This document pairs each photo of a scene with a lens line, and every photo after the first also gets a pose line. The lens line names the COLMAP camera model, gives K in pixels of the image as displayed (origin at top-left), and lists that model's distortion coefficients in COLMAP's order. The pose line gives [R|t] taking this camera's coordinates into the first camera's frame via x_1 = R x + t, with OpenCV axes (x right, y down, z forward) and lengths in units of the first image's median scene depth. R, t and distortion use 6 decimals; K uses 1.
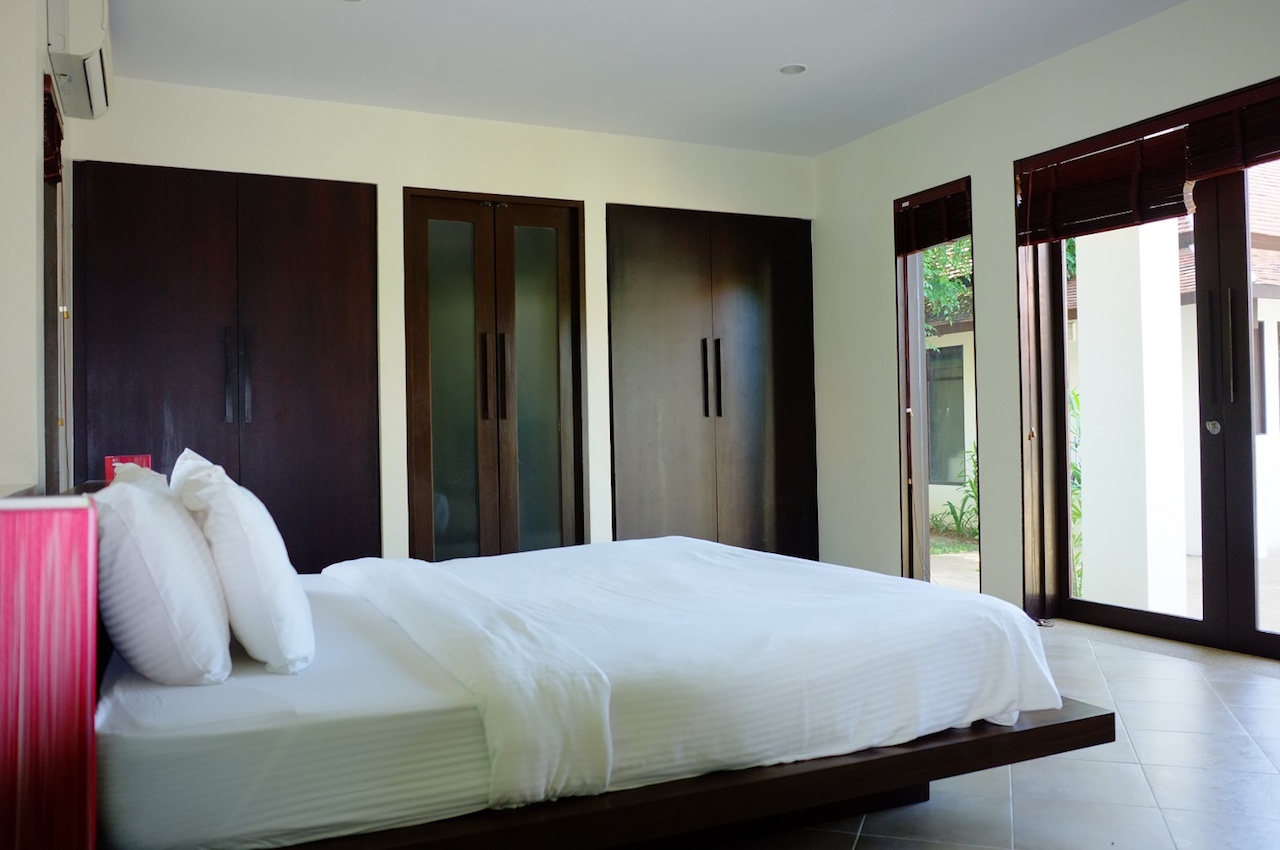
lens RADIAL K [[1028.4, 0, 658.7], [0, 1028.4, 425.0], [0, 0, 1]] dist [-0.073099, -0.002744]
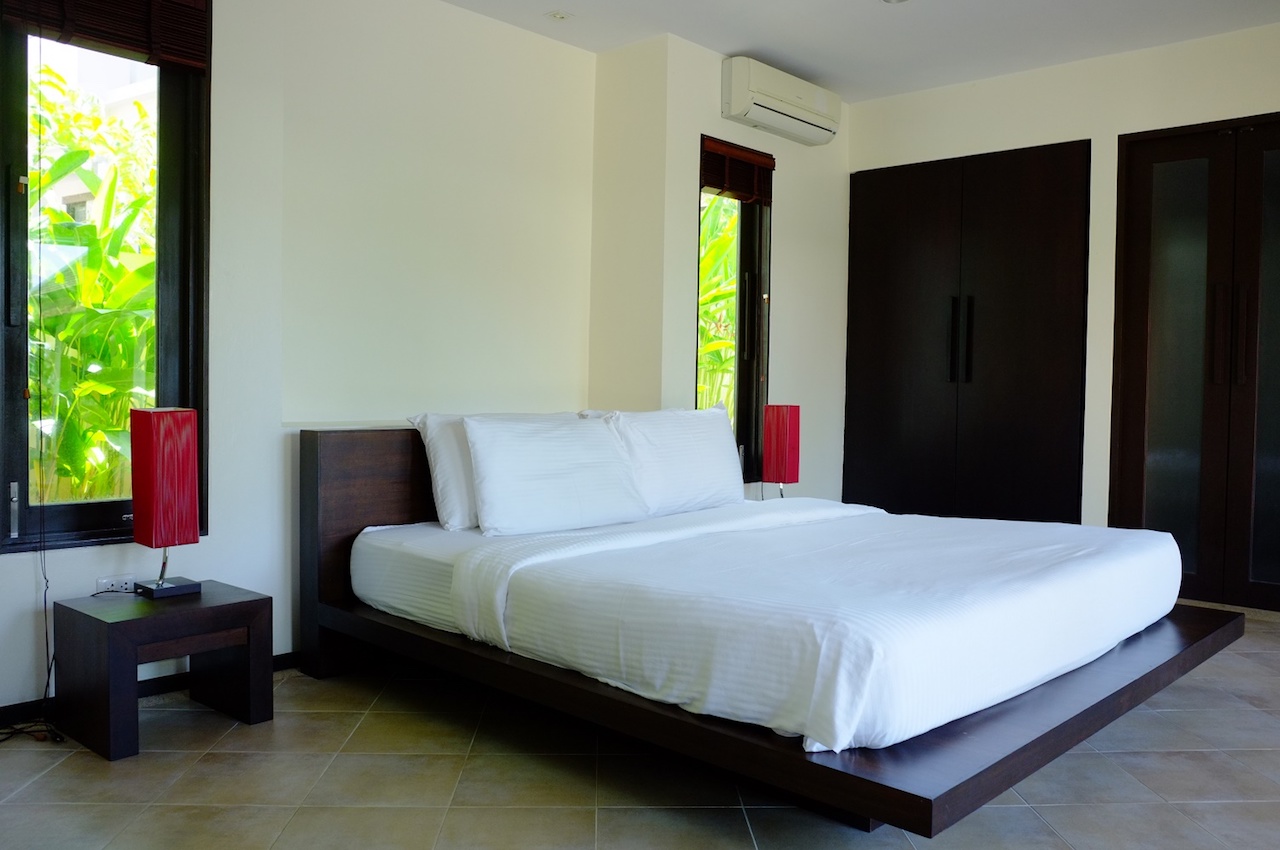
lens RADIAL K [[1028.4, 0, 658.7], [0, 1028.4, 425.0], [0, 0, 1]] dist [-0.073099, -0.002744]
pose [[0.346726, 0.059149, -0.936100, 1.152562], [-0.011514, 0.998203, 0.058809, -0.031144], [0.937896, -0.009613, 0.346784, 0.618038]]
